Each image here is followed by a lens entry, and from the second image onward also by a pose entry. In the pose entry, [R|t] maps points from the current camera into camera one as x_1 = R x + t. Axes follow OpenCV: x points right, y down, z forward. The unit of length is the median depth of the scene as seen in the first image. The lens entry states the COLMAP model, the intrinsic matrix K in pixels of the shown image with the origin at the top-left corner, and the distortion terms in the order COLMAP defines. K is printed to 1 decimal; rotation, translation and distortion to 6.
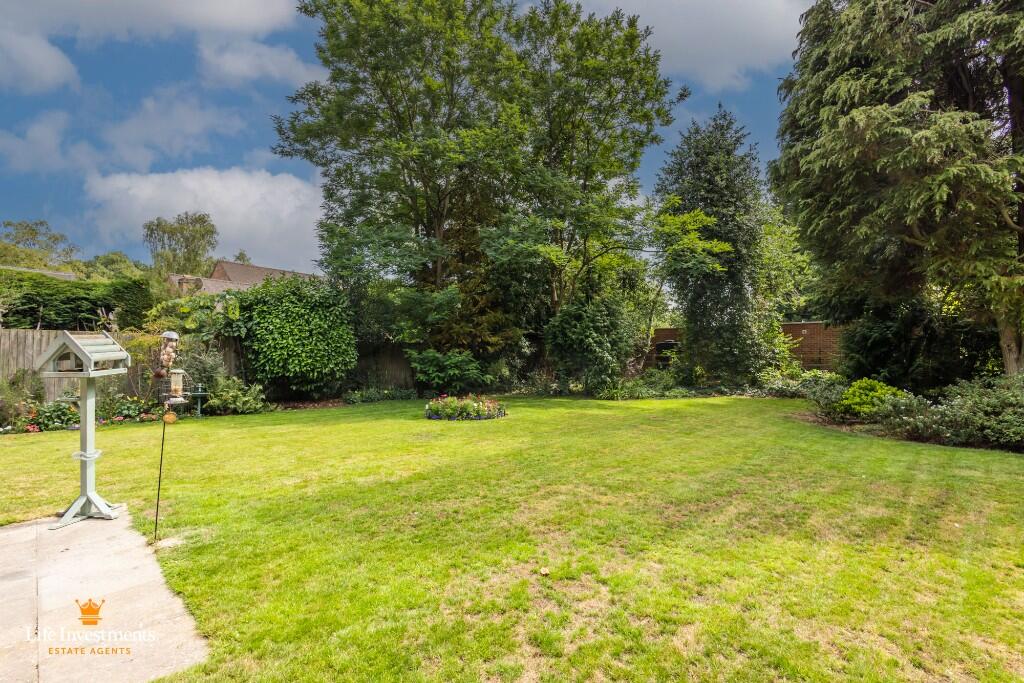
lens RADIAL K [[467.3, 0, 511.8], [0, 467.3, 341.7], [0, 0, 1]] dist [0.007566, -0.000507]
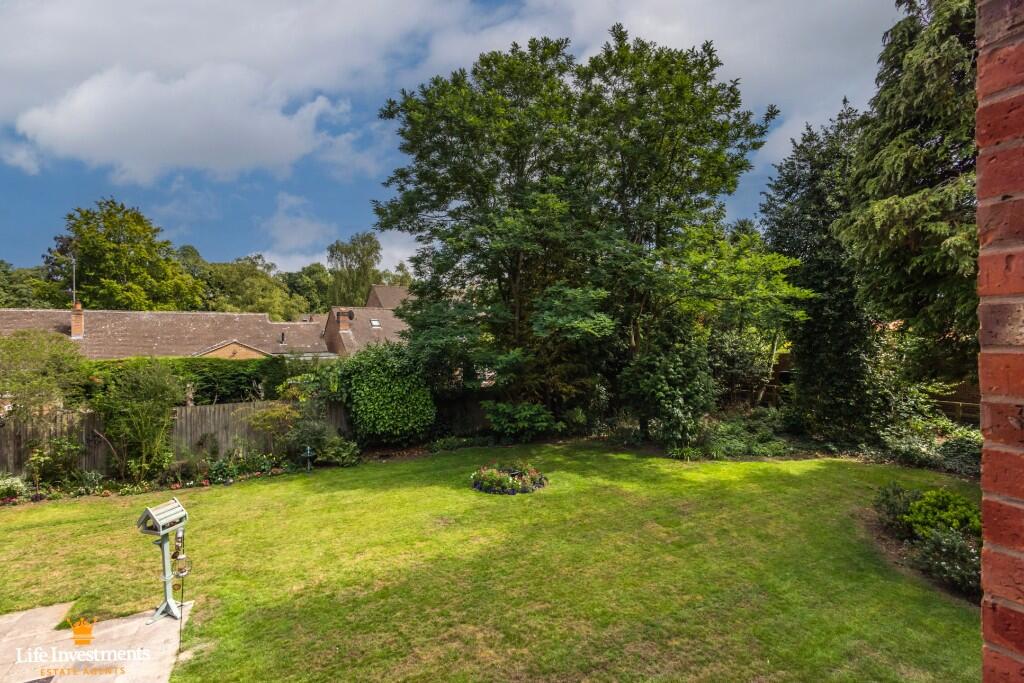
lens RADIAL K [[467.3, 0, 485.7], [0, 467.3, 363.9], [0, 0, 1]] dist [0.007566, -0.000507]
pose [[0.943039, -0.014602, -0.332360, 0.191266], [0.028594, 0.998897, 0.037249, -0.144485], [0.331450, -0.044631, 0.942417, -0.038270]]
